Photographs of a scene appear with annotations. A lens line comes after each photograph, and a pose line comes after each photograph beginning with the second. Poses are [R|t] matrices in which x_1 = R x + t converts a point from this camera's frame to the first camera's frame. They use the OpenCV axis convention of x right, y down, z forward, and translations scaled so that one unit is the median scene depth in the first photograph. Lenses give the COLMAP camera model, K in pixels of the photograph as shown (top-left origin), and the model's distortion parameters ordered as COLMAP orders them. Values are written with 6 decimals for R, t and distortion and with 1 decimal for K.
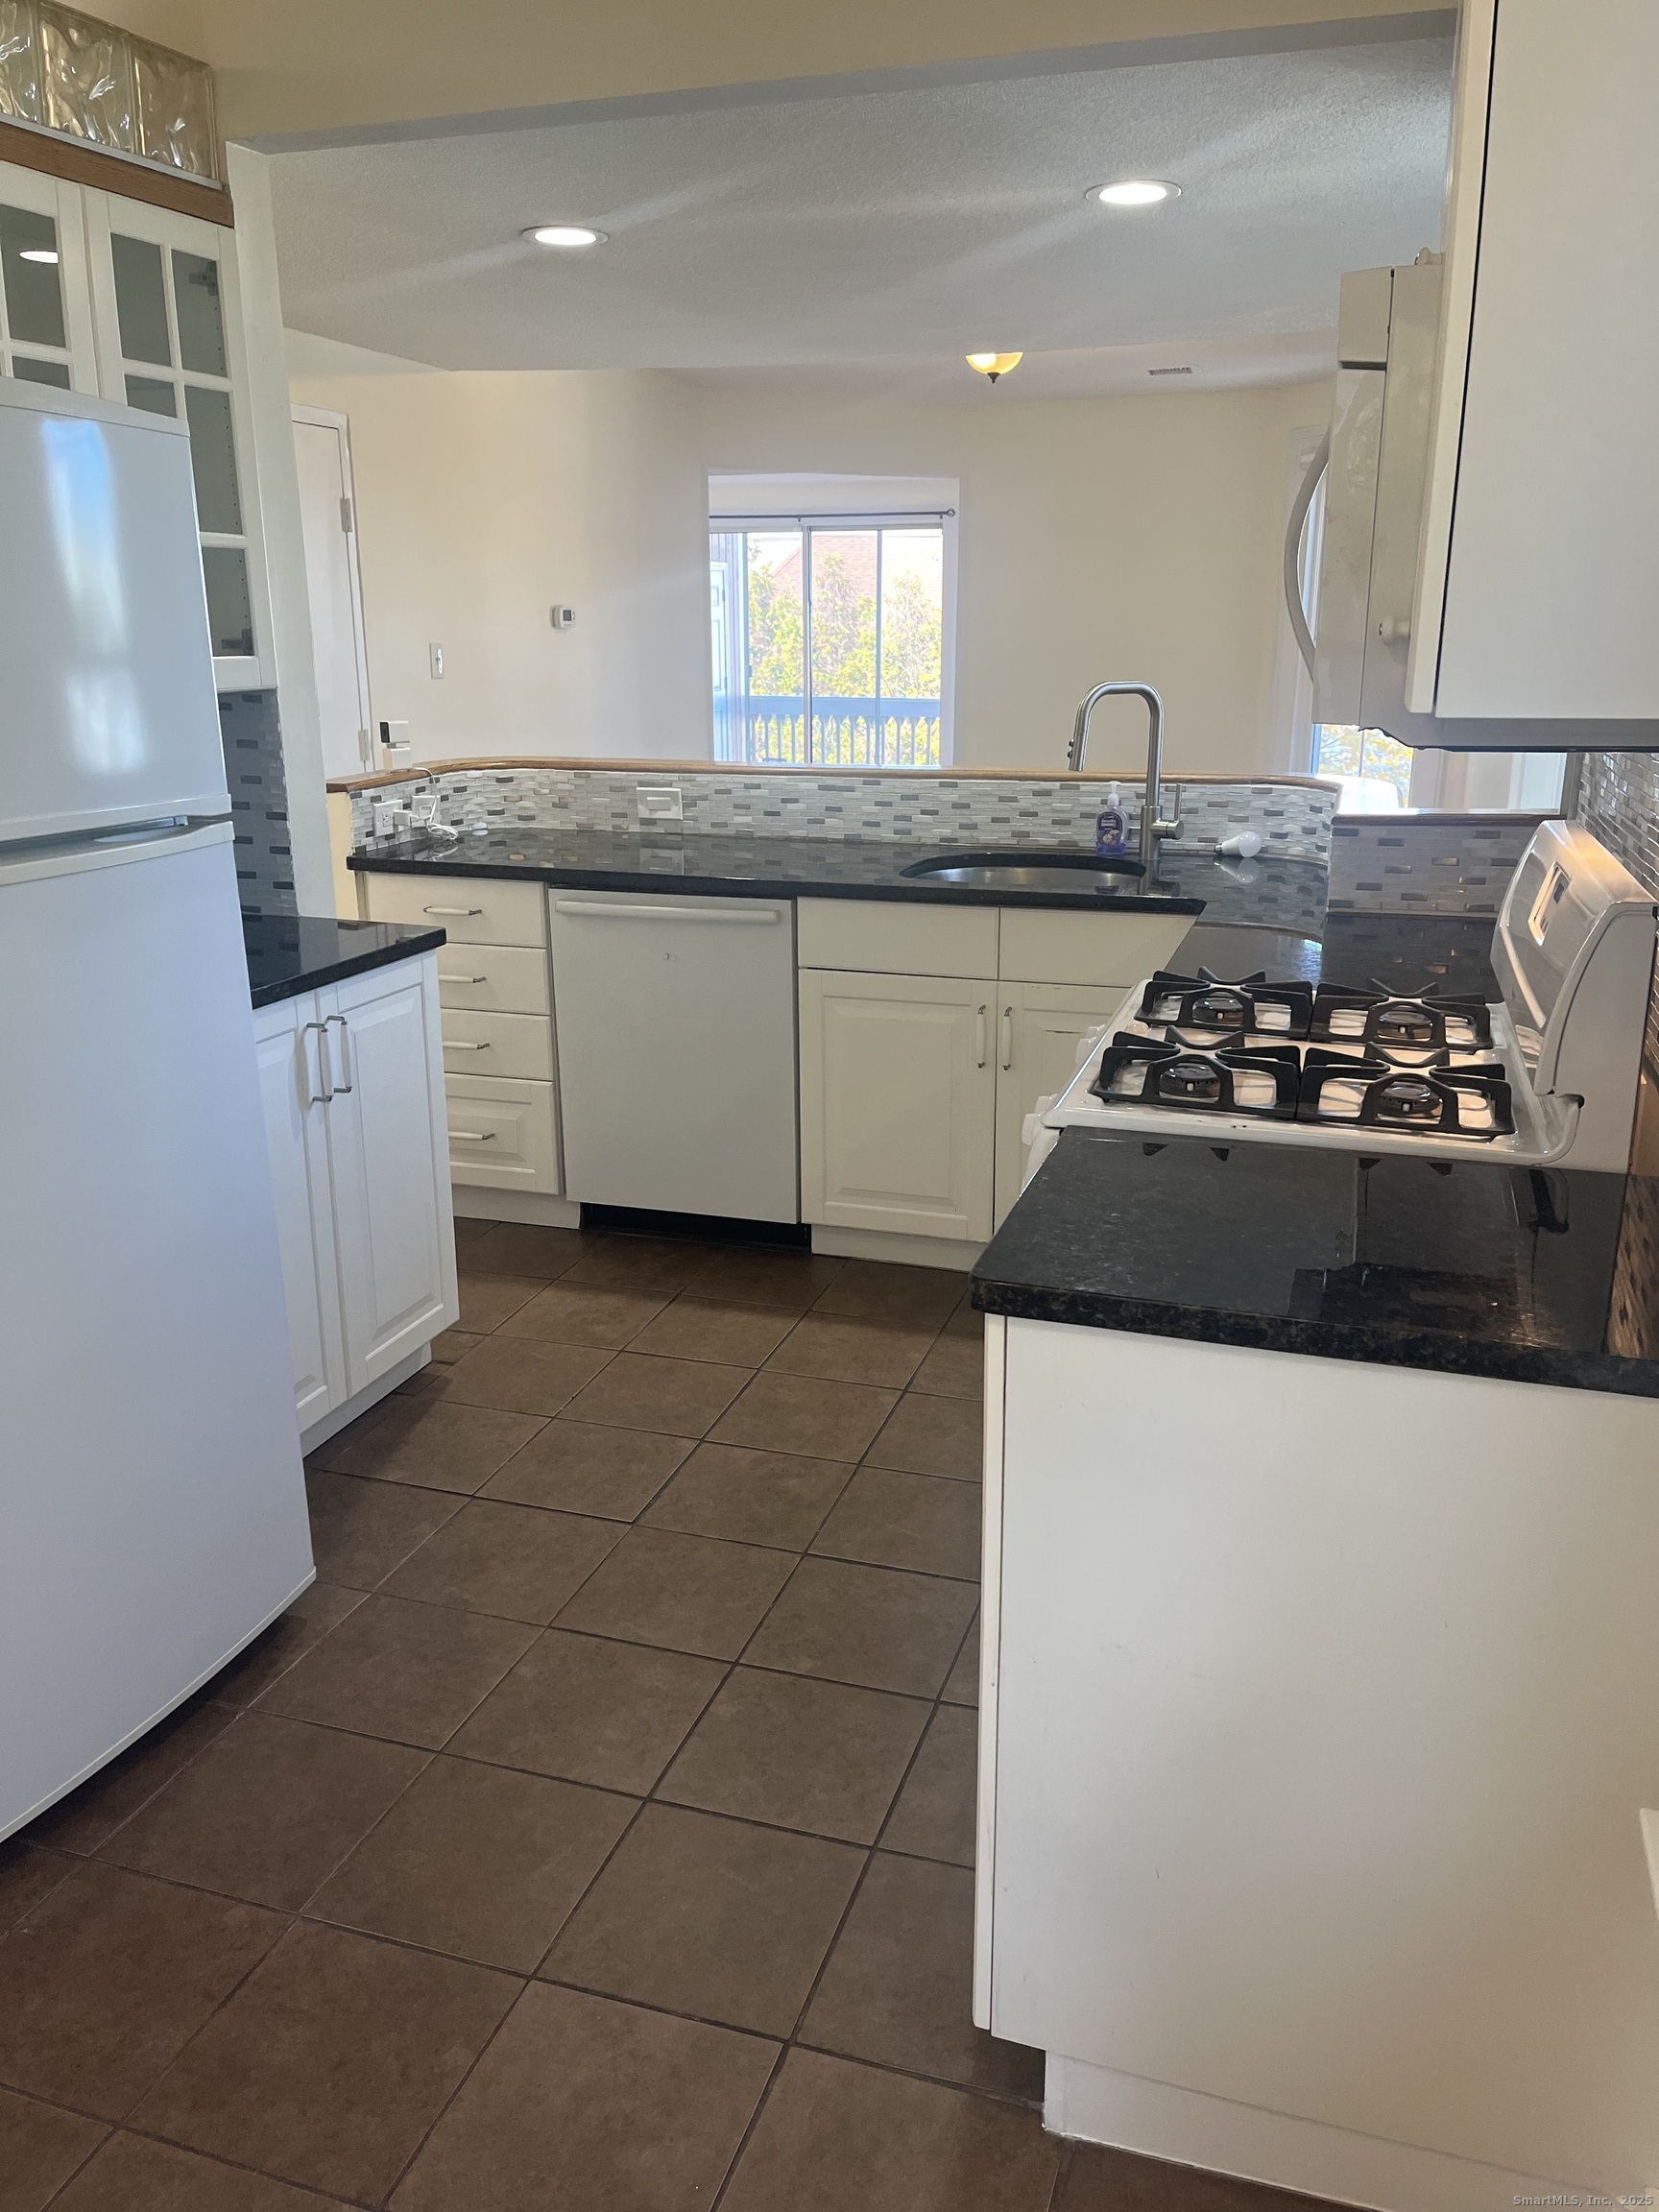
lens RADIAL K [[1654.5, 0, 854.8], [0, 1654.5, 1091.3], [0, 0, 1]] dist [0.089789, -0.125244]
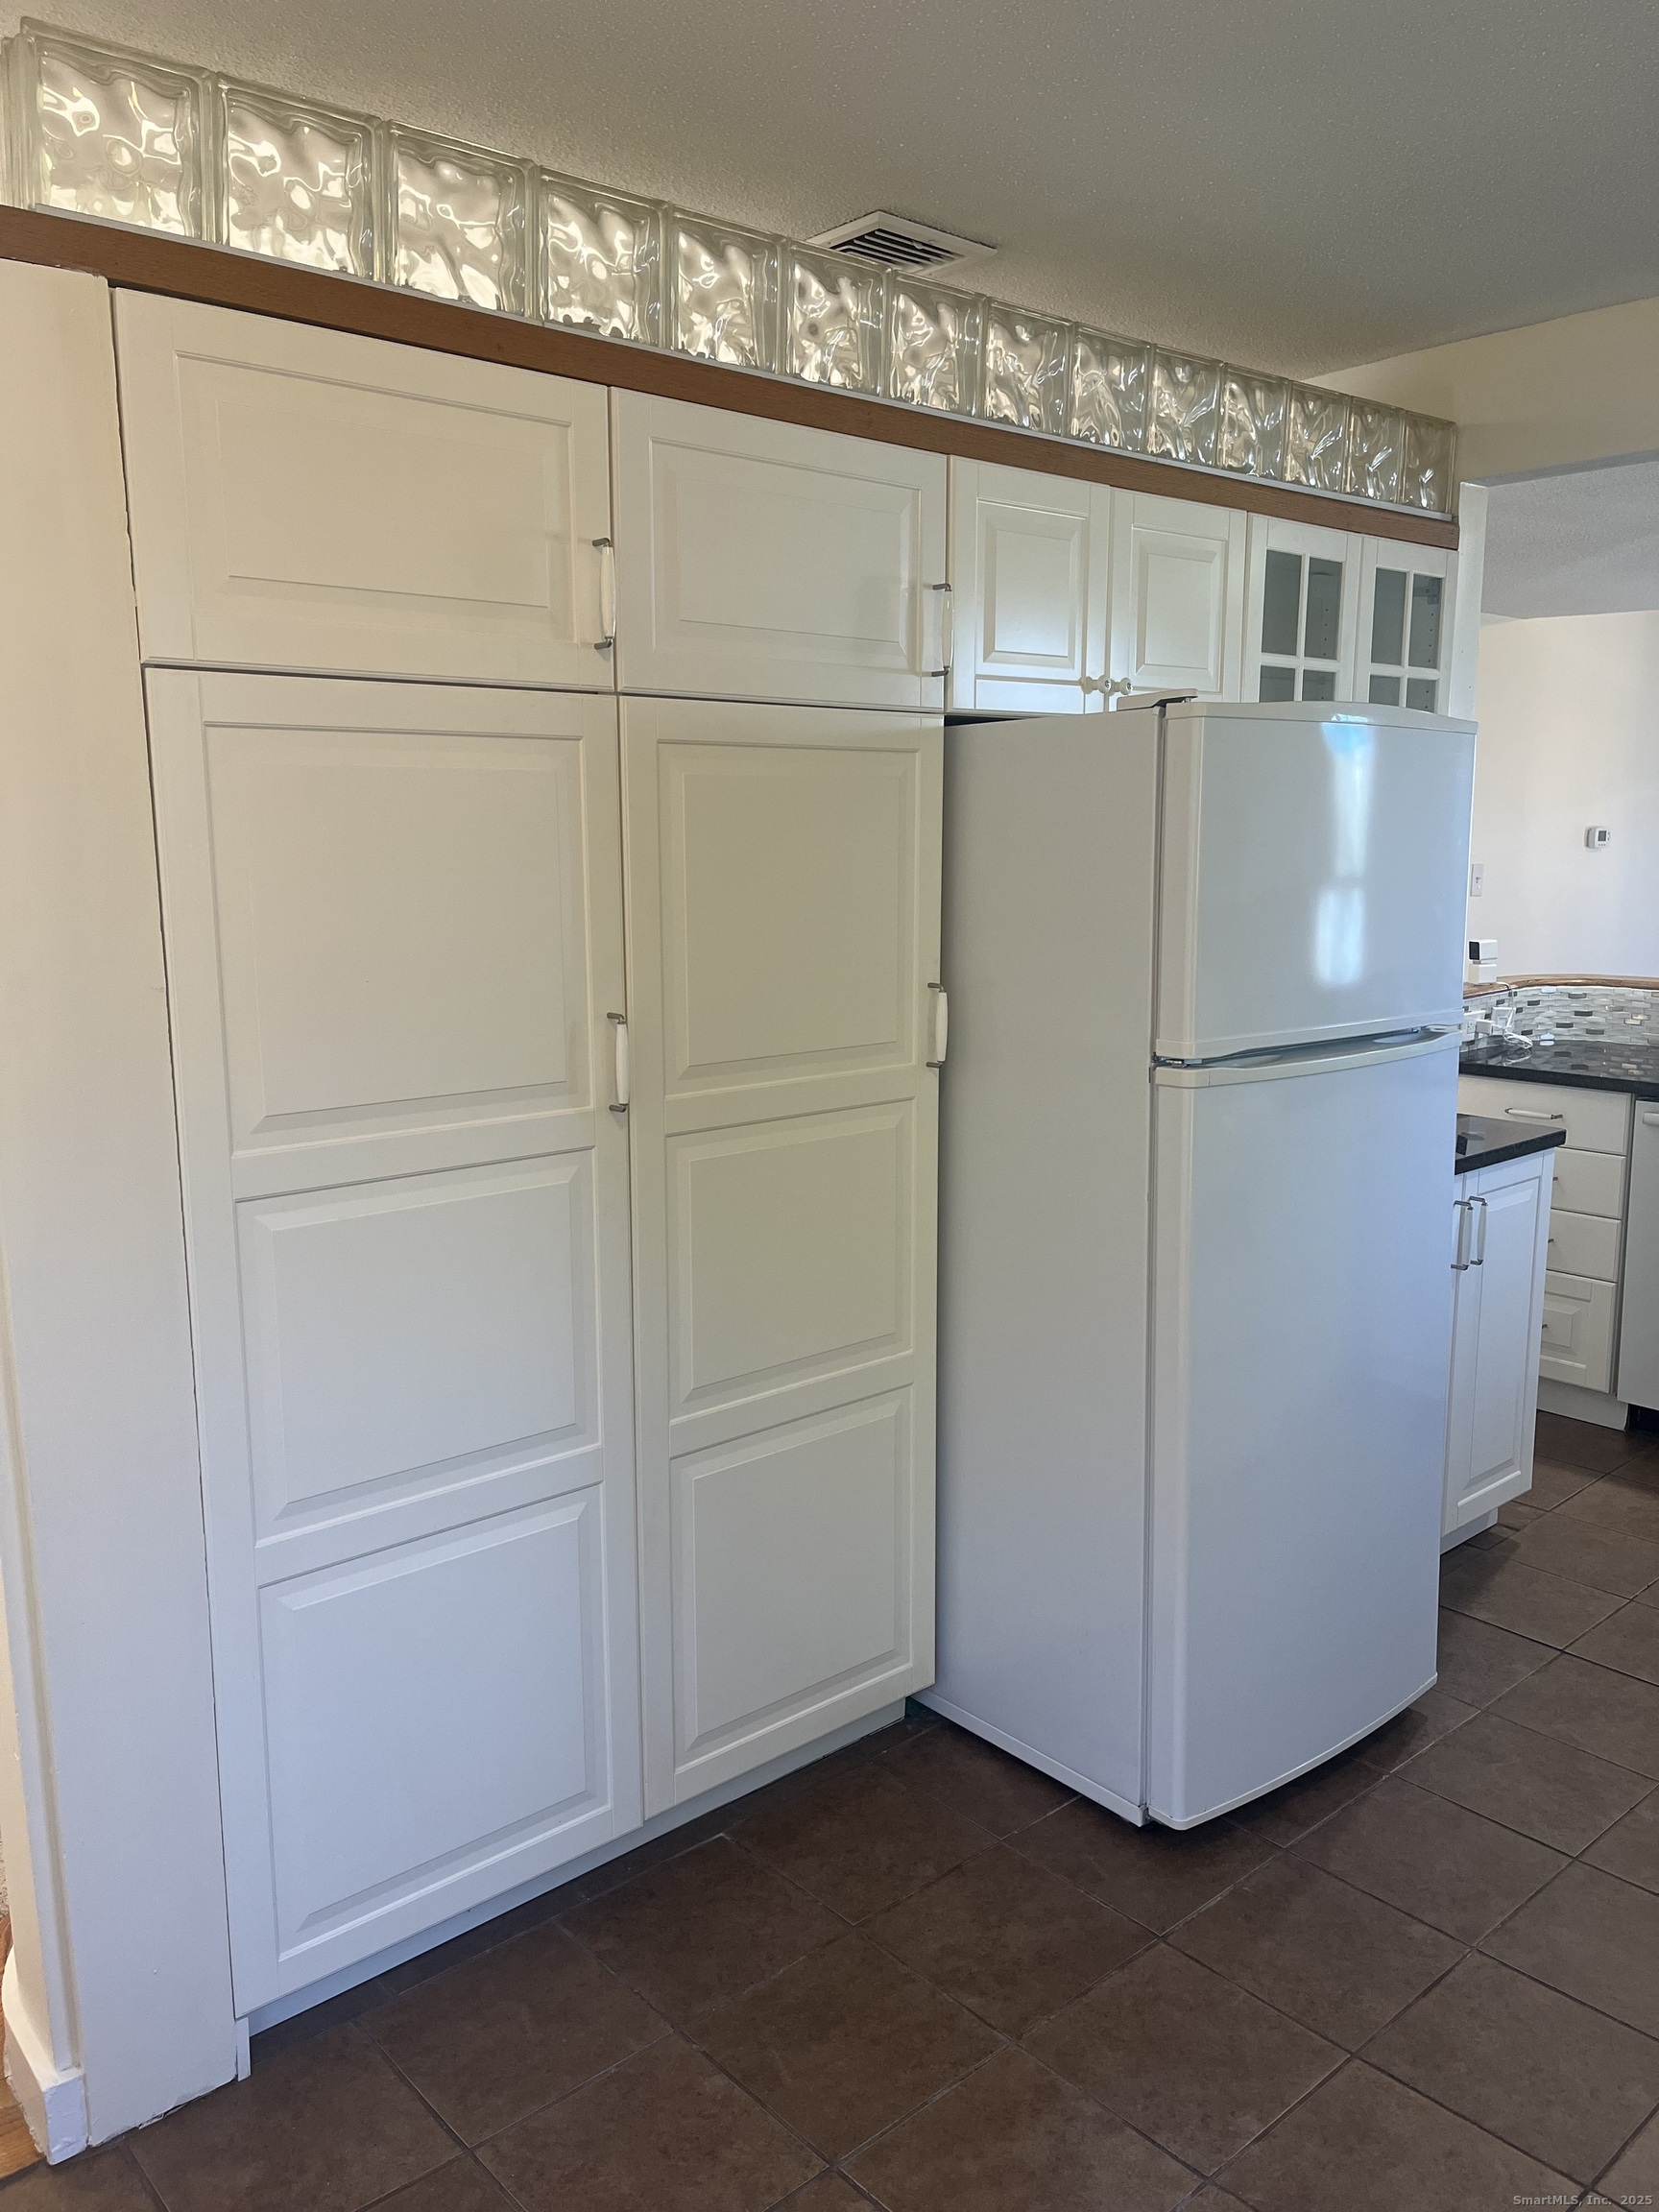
lens RADIAL K [[1654.5, 0, 854.8], [0, 1654.5, 1091.3], [0, 0, 1]] dist [0.089789, -0.125244]
pose [[0.866011, 0.078518, -0.493821, -0.088365], [-0.135037, 0.987624, -0.079780, 0.024562], [0.481445, 0.135774, 0.865896, -0.164187]]
